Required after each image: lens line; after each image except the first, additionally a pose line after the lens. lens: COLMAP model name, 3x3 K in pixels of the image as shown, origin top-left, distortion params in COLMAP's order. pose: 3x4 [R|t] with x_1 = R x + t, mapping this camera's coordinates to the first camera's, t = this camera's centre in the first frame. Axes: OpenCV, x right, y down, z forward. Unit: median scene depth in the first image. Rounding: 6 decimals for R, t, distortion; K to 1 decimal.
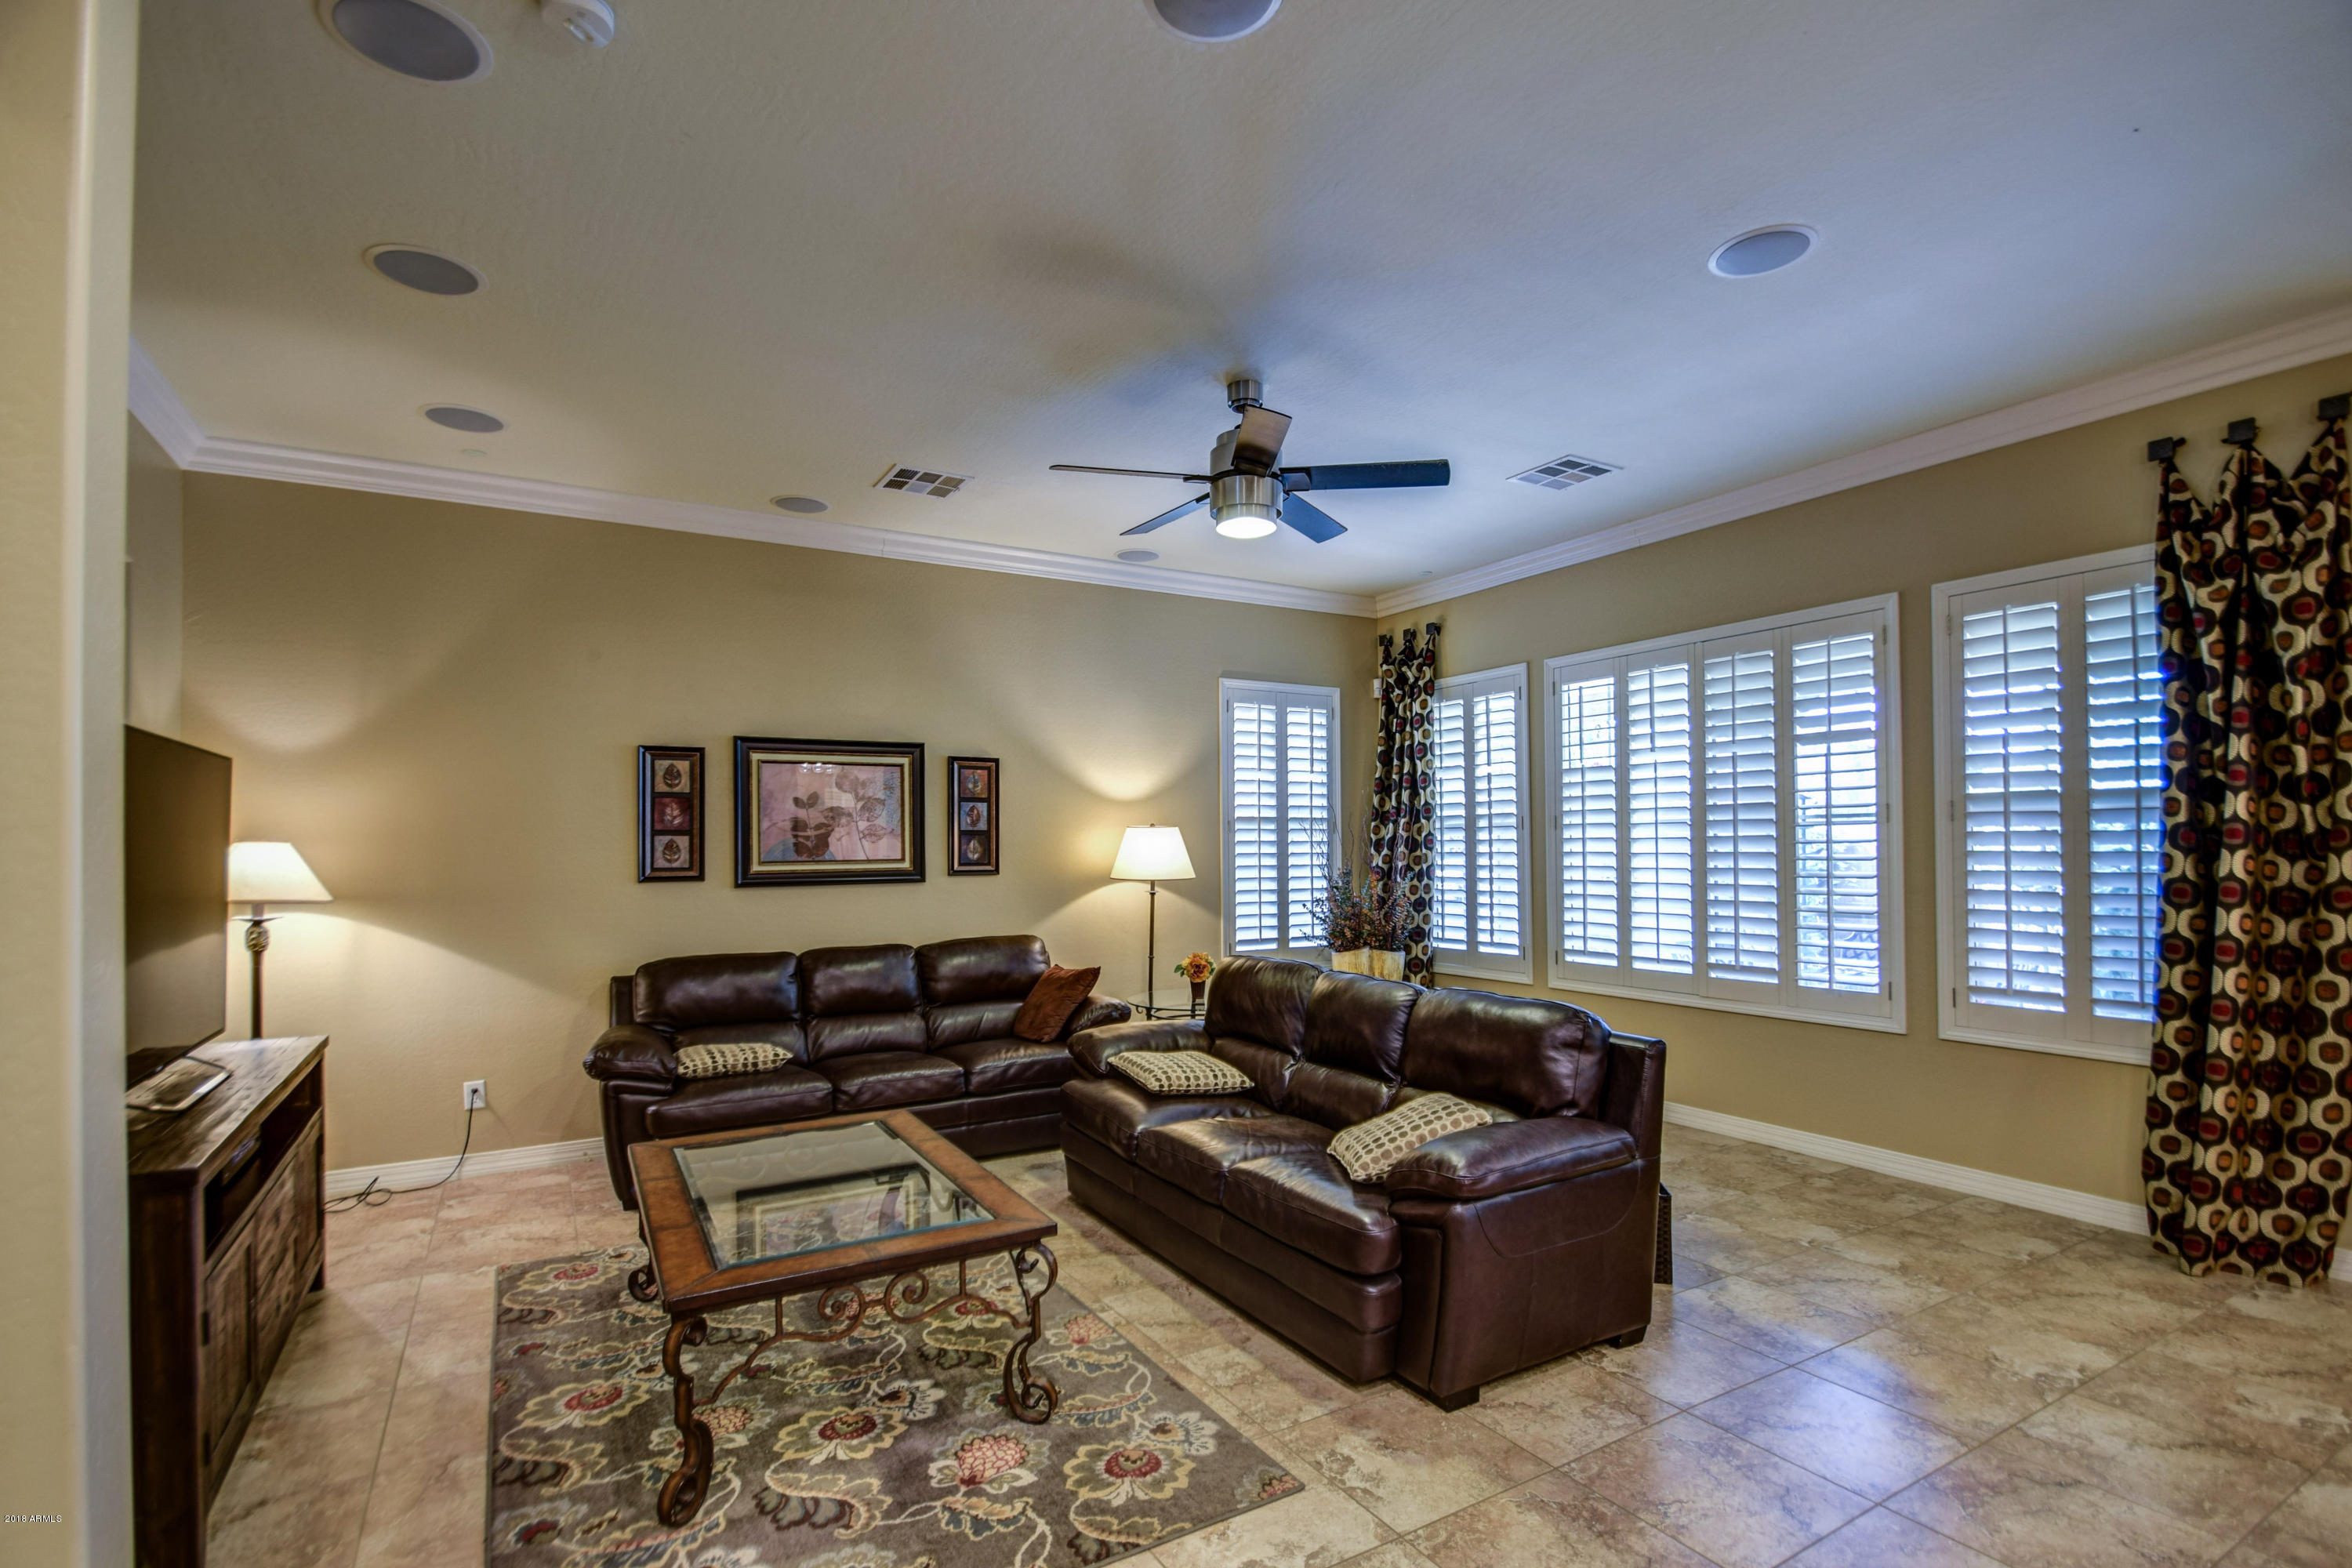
lens RADIAL K [[1123.9, 0, 1179.0], [0, 1123.9, 835.2], [0, 0, 1]] dist [0.002260, 0.000058]
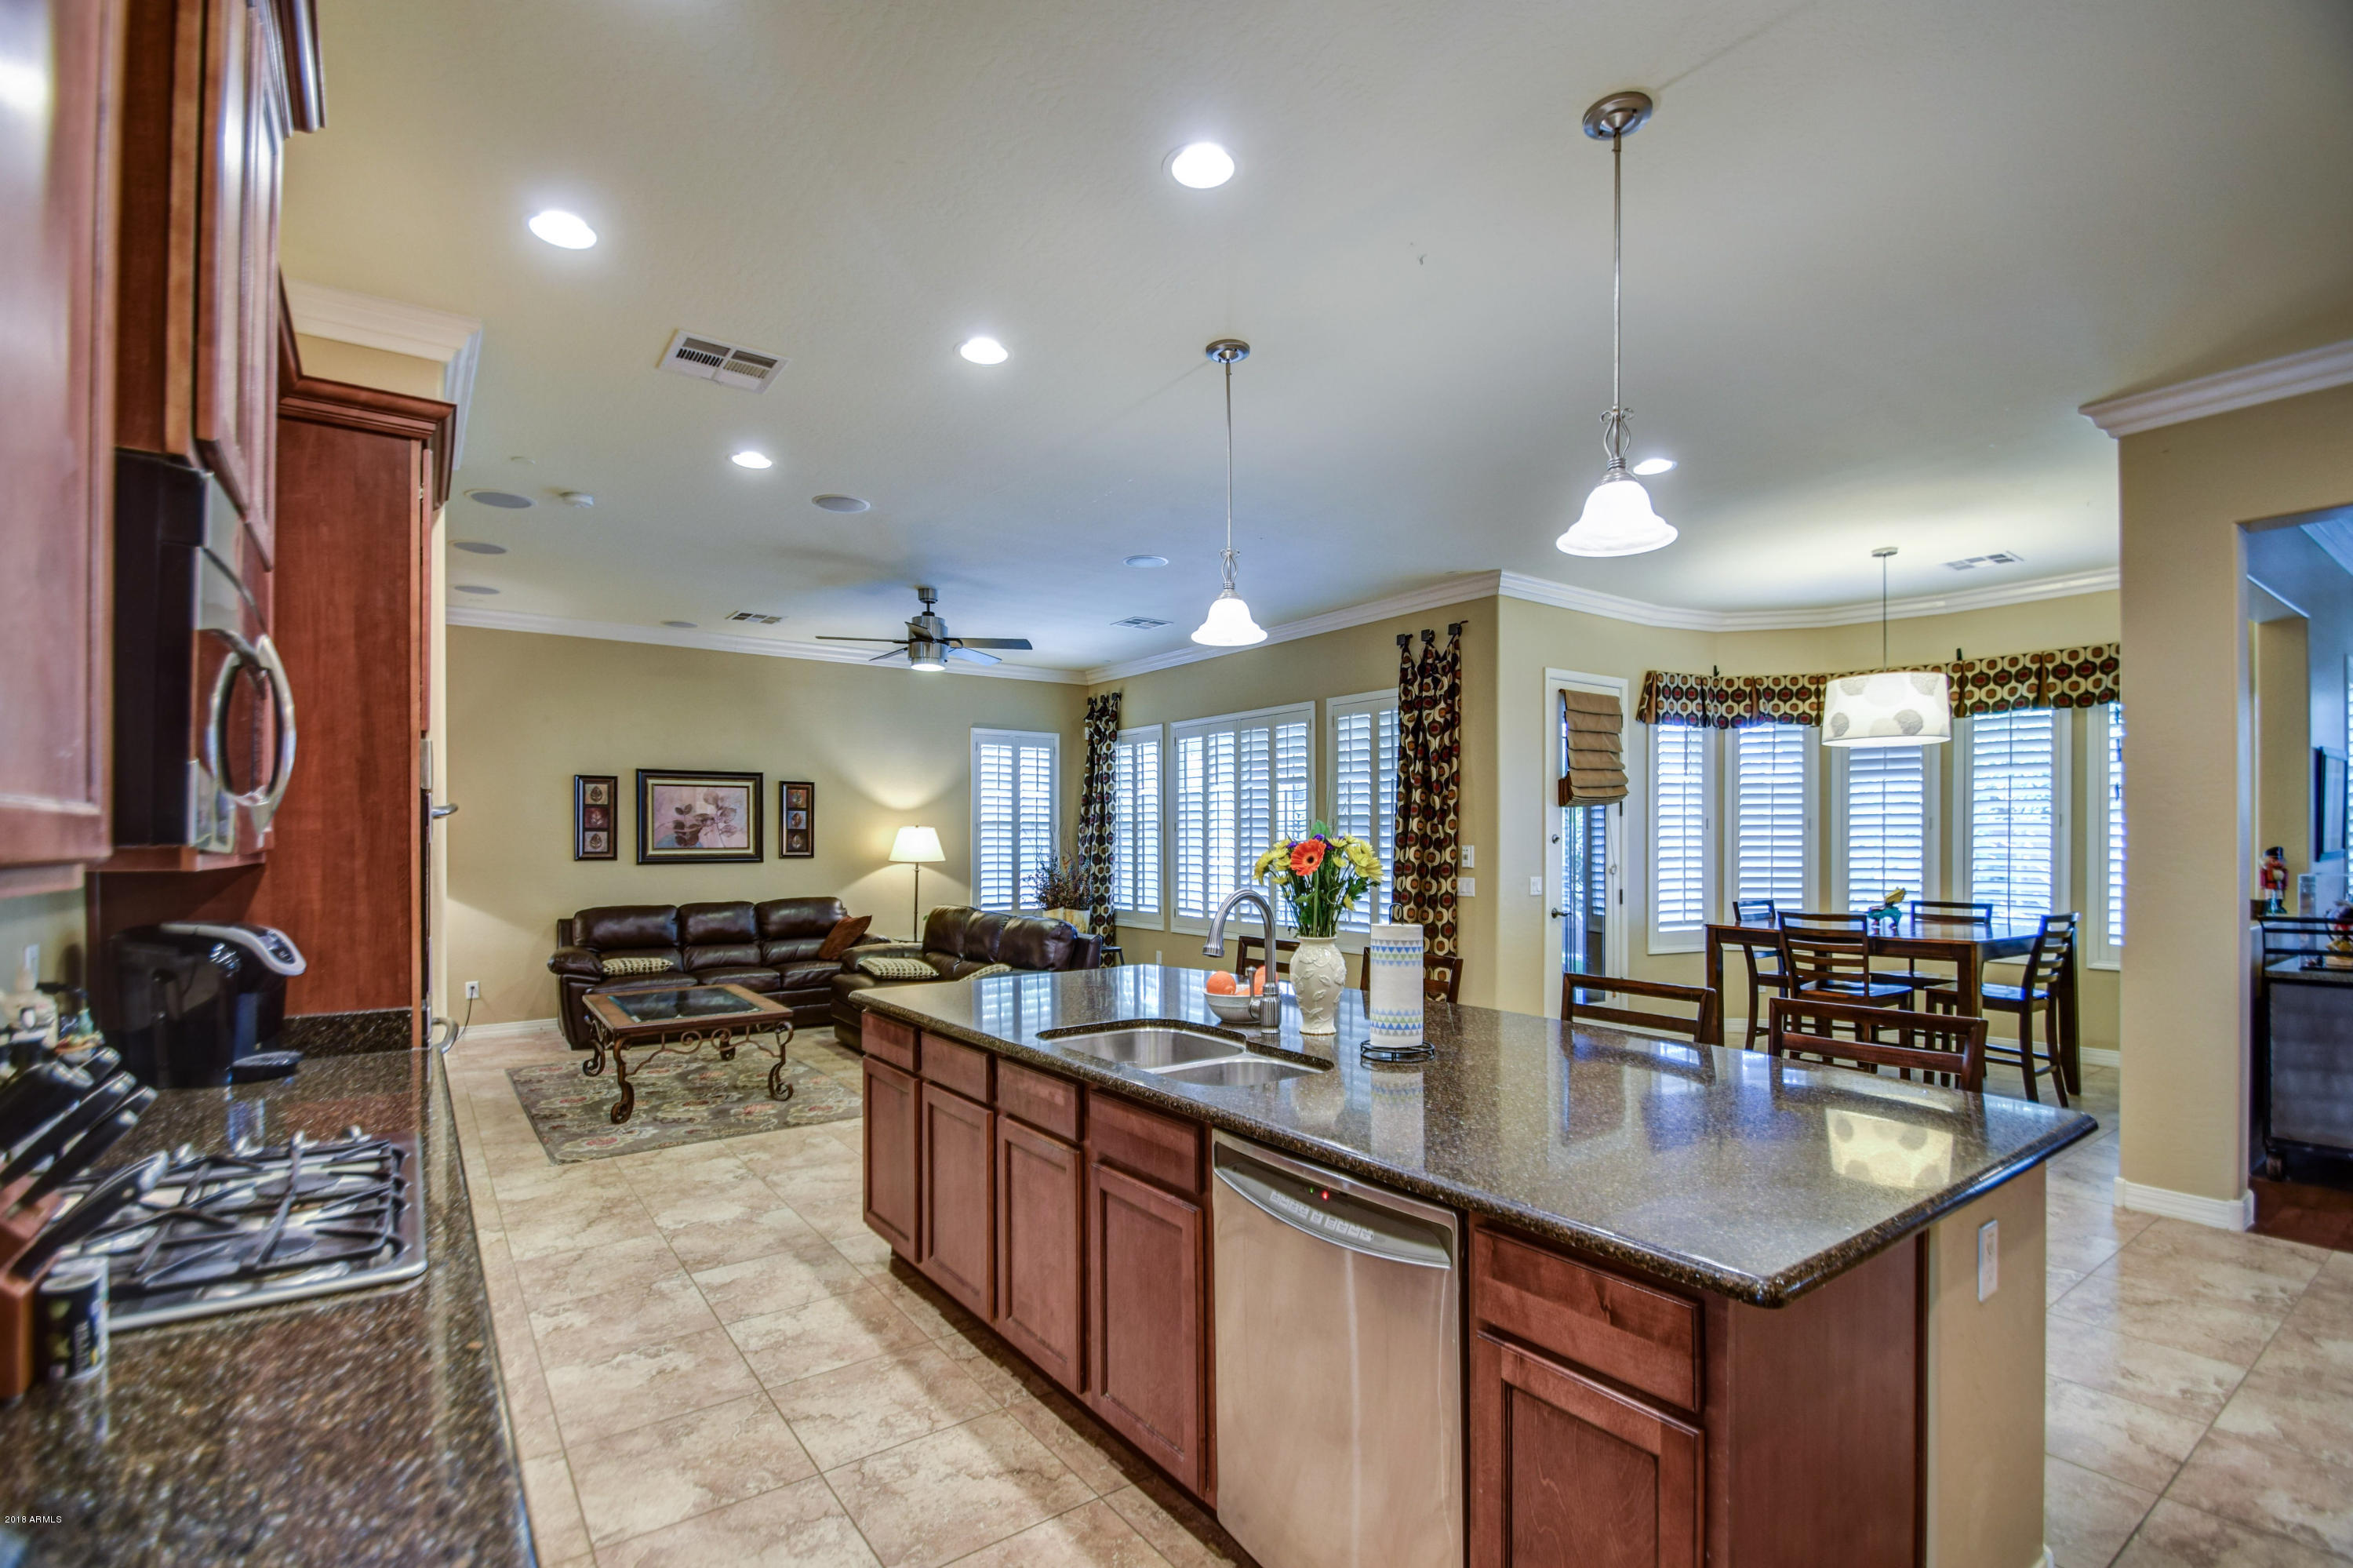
lens RADIAL K [[1105.0, 0, 1154.5], [0, 1105.0, 841.0], [0, 0, 1]] dist [0.010574, -0.000018]
pose [[0.997448, 0.007126, 0.071037, 0.211429], [-0.007957, 0.999903, 0.011418, -0.009913], [-0.070949, -0.011954, 0.997408, -0.580783]]
